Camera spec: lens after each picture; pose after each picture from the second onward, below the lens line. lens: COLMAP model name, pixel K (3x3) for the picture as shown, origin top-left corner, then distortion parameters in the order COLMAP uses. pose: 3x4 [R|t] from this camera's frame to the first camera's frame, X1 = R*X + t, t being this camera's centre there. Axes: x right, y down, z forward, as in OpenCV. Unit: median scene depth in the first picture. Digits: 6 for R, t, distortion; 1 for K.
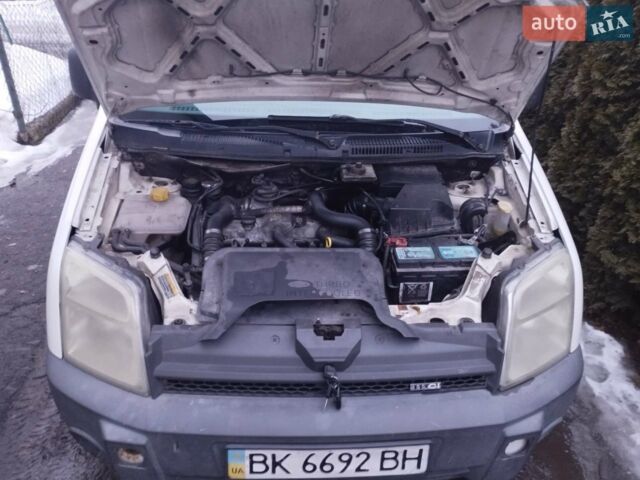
lens RADIAL K [[527.0, 0, 320.1], [0, 527.0, 242.1], [0, 0, 1]] dist [0.034579, -0.005914]
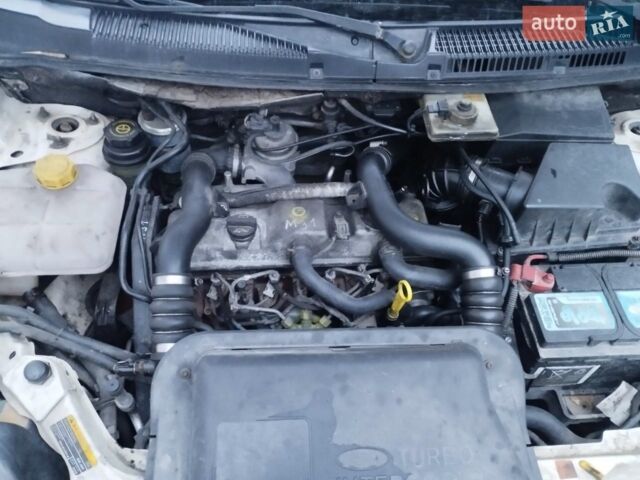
lens RADIAL K [[527.0, 0, 316.1], [0, 527.0, 237.8], [0, 0, 1]] dist [0.034579, -0.005914]
pose [[0.999774, 0.012466, 0.017226, -0.070886], [-0.017796, 0.933940, 0.356987, -0.204429], [-0.011638, -0.357213, 0.933951, 0.505667]]
